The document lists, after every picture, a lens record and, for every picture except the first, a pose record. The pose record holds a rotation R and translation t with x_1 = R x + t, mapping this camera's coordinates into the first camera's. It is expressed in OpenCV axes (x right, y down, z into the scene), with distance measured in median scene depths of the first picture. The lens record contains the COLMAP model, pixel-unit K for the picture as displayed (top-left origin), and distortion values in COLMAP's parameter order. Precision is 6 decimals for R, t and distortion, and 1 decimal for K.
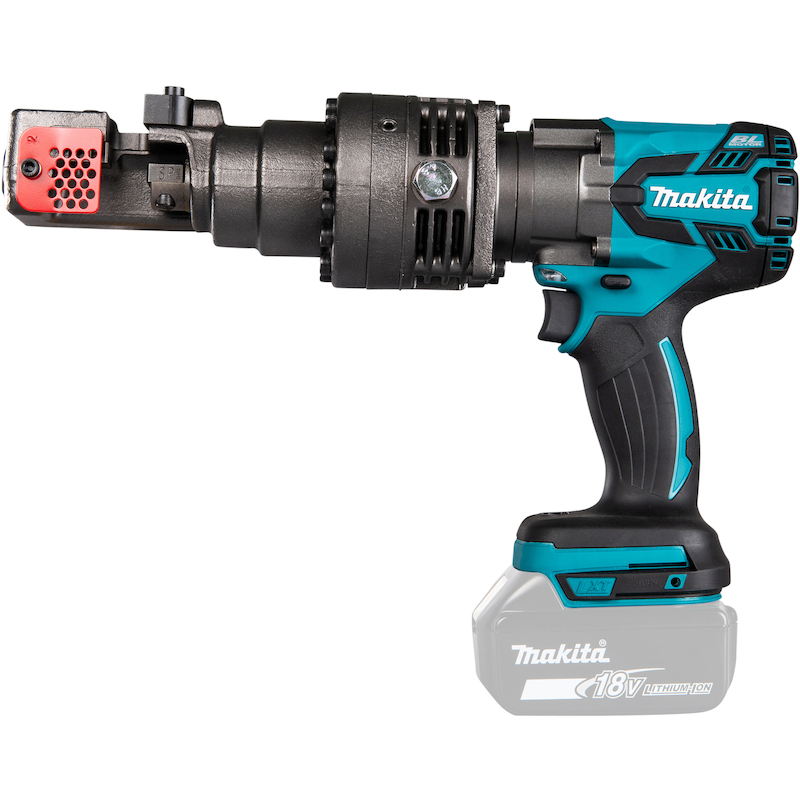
lens RADIAL K [[2378.5, 0, 400.0], [0, 2378.5, 400.0], [0, 0, 1]] dist [0.121856, 1.495905]
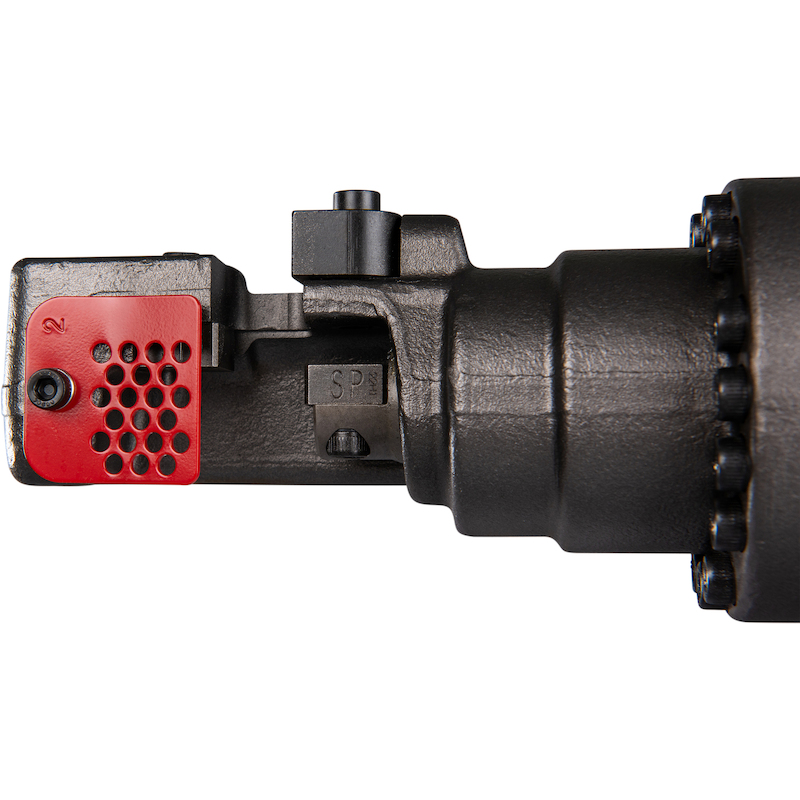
lens RADIAL K [[1666.4, 0, 362.9], [0, 1666.4, 401.8], [0, 0, 1]] dist [0.208946, -0.022389]
pose [[0.991964, -0.040659, -0.119805, -0.057364], [0.042251, 0.999049, 0.010772, -0.095240], [0.119253, -0.015747, 0.992739, 0.688889]]
